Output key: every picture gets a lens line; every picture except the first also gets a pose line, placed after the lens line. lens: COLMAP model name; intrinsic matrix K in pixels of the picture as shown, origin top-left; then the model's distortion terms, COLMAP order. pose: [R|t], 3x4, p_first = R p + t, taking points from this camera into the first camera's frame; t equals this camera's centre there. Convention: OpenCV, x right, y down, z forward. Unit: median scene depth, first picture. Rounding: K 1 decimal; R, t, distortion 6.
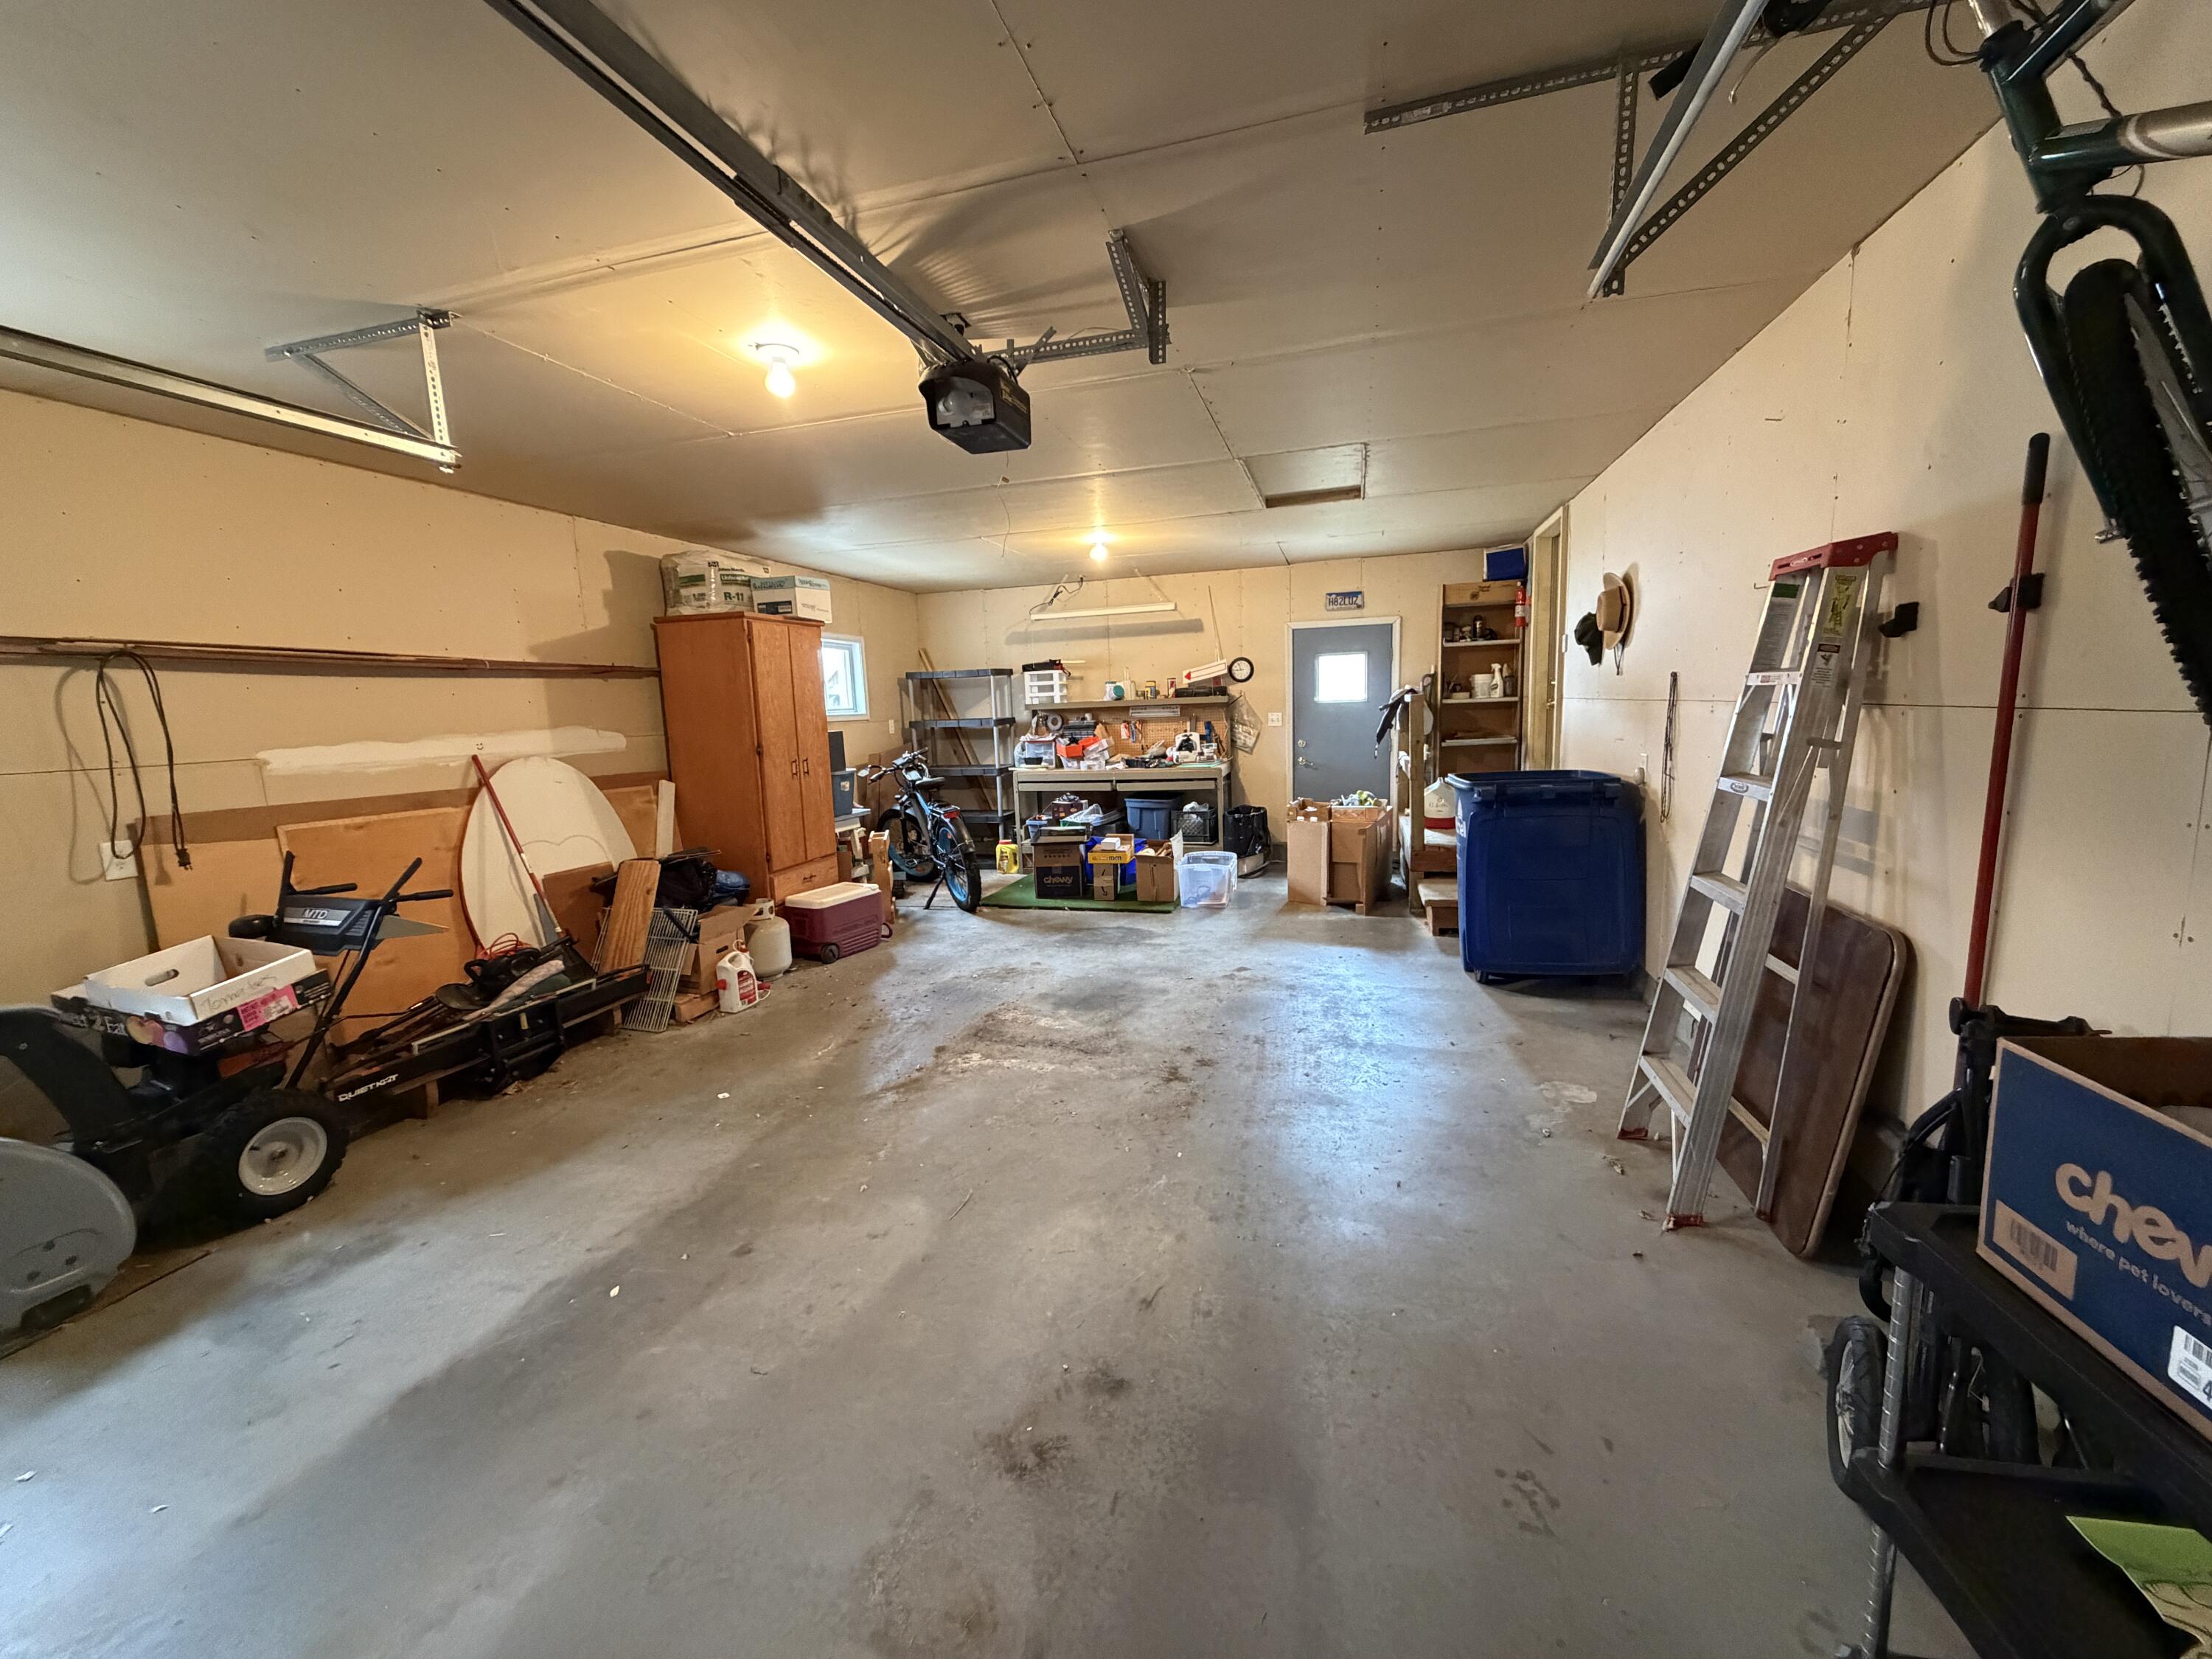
lens RADIAL K [[882.9, 0, 1103.7], [0, 882.9, 827.6], [0, 0, 1]] dist [0.000055, -0.000082]
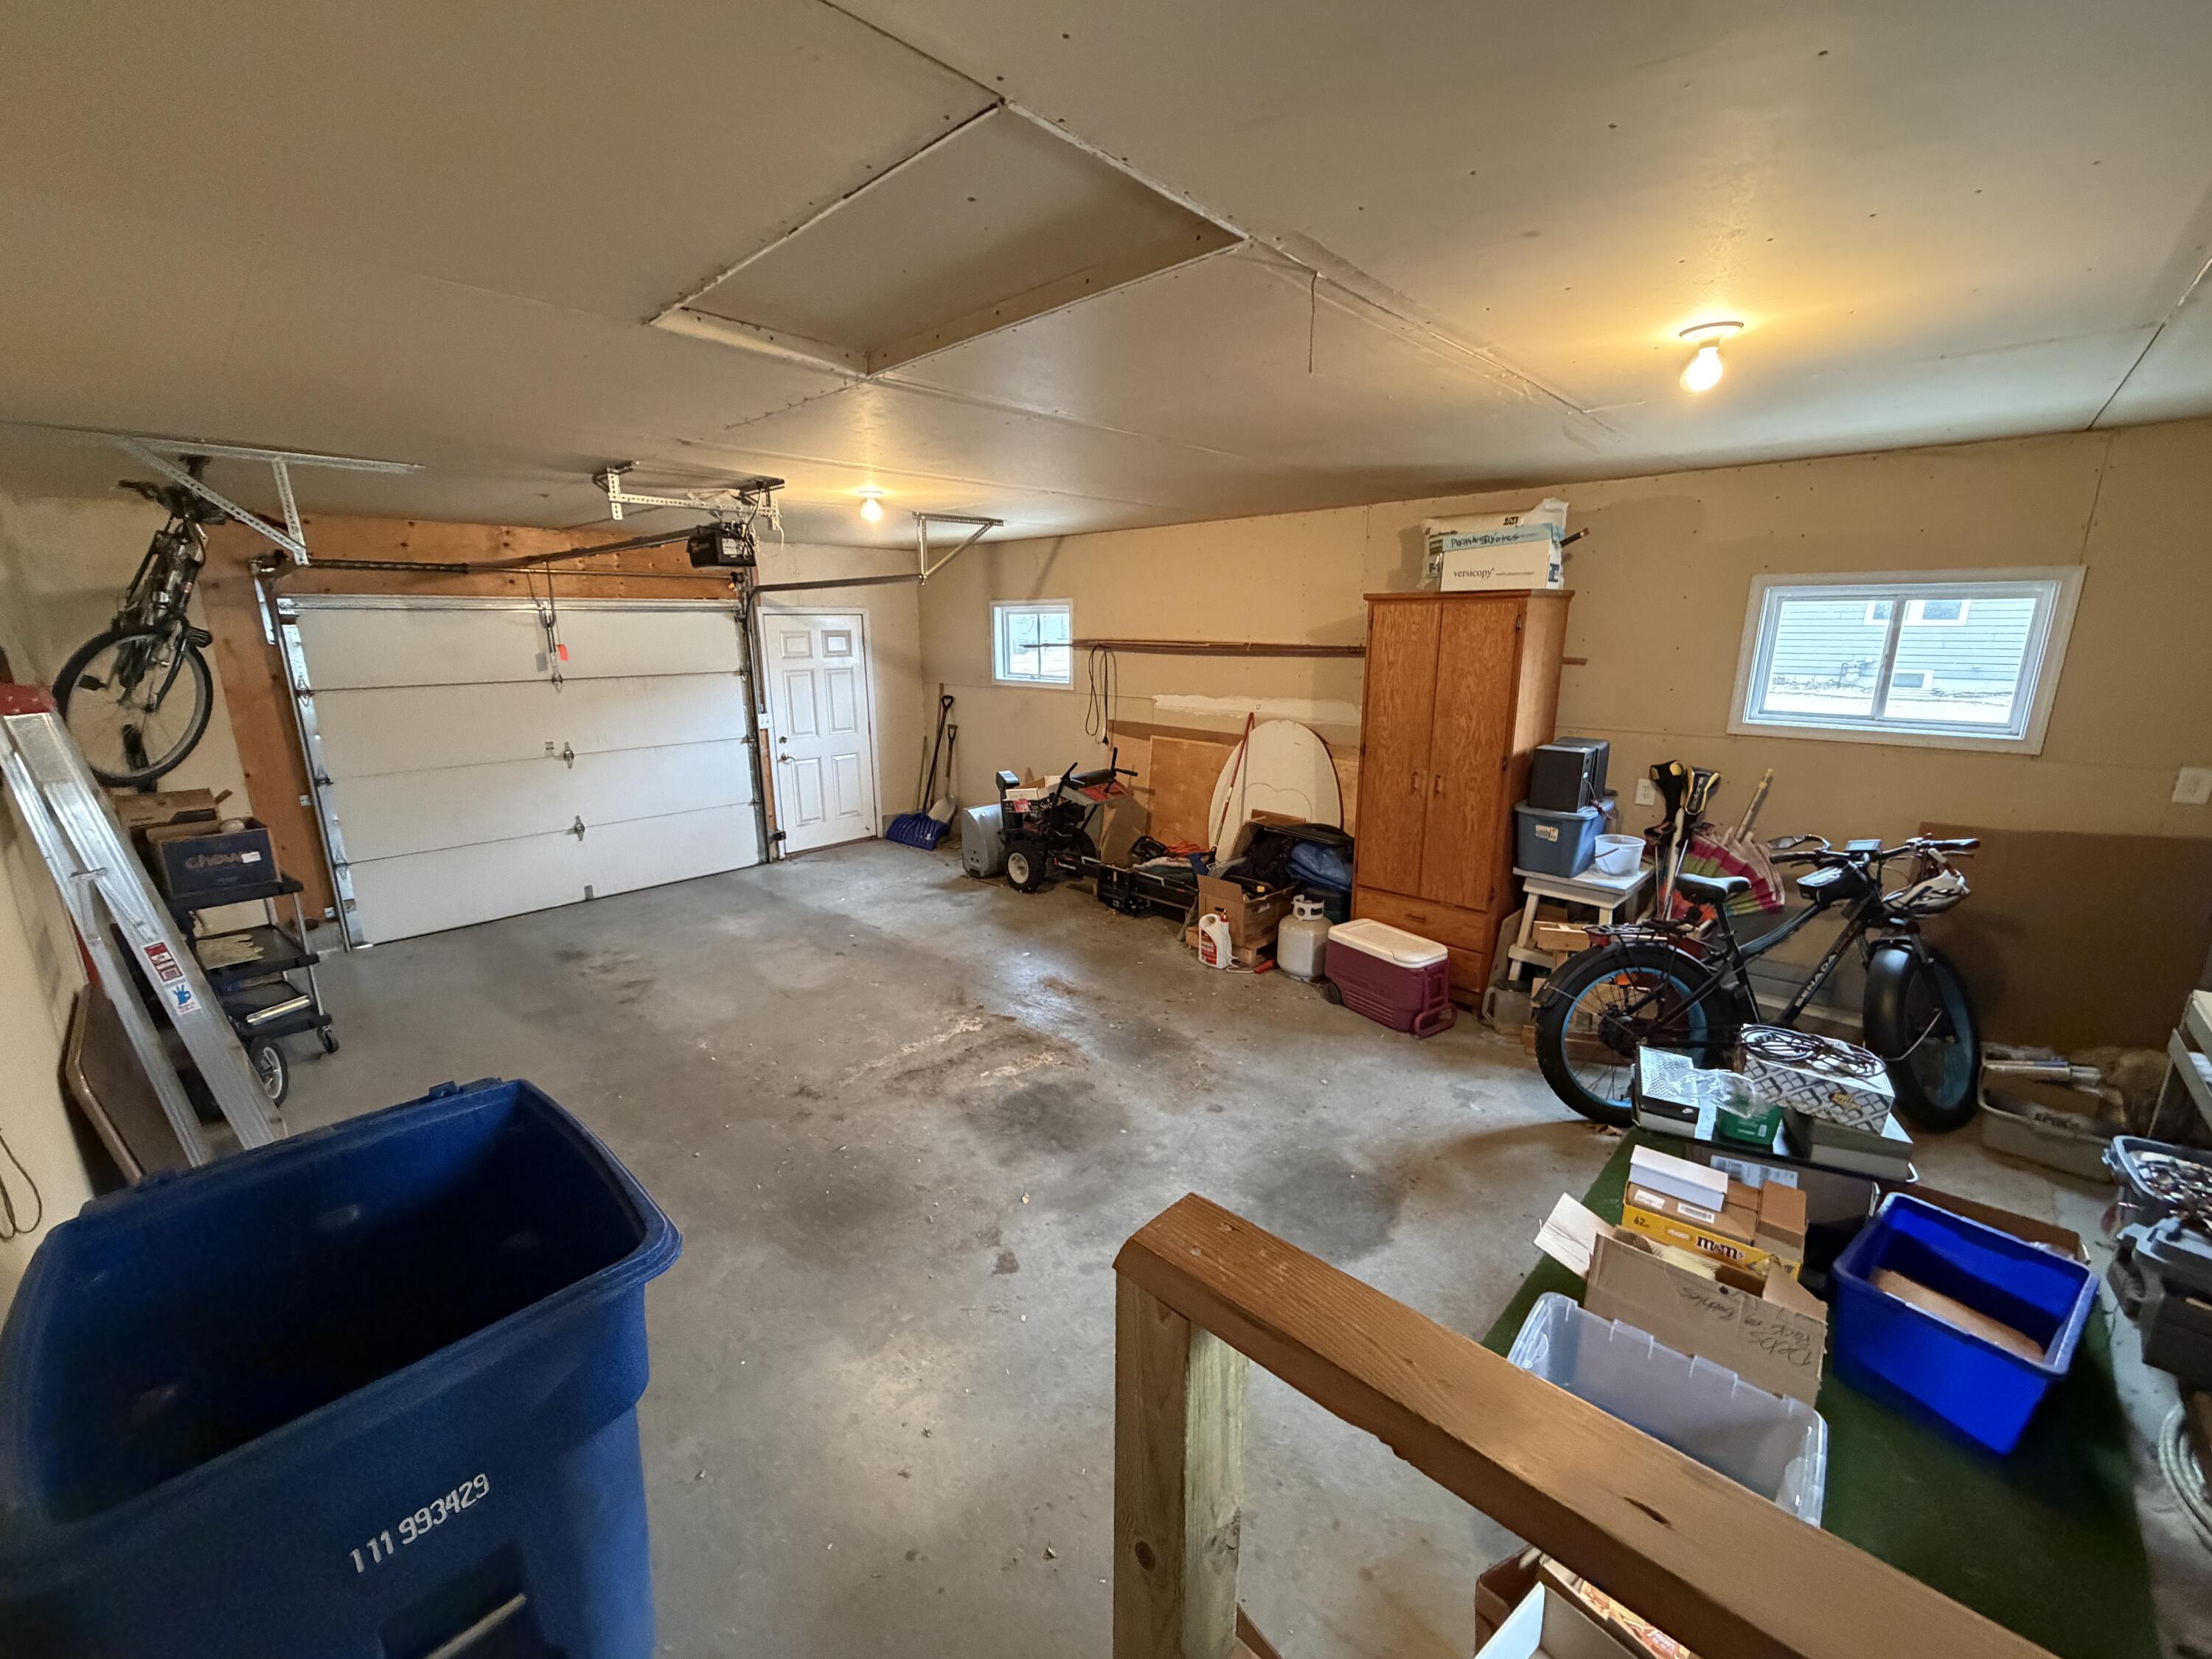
lens RADIAL K [[882.9, 0, 1105.6], [0, 882.9, 835.7], [0, 0, 1]] dist [0.000055, -0.000082]
pose [[-0.461396, 0.251247, -0.850875, 0.633355], [-0.100084, 0.938201, 0.331305, -0.342462], [0.881531, 0.238021, -0.407737, 1.431081]]
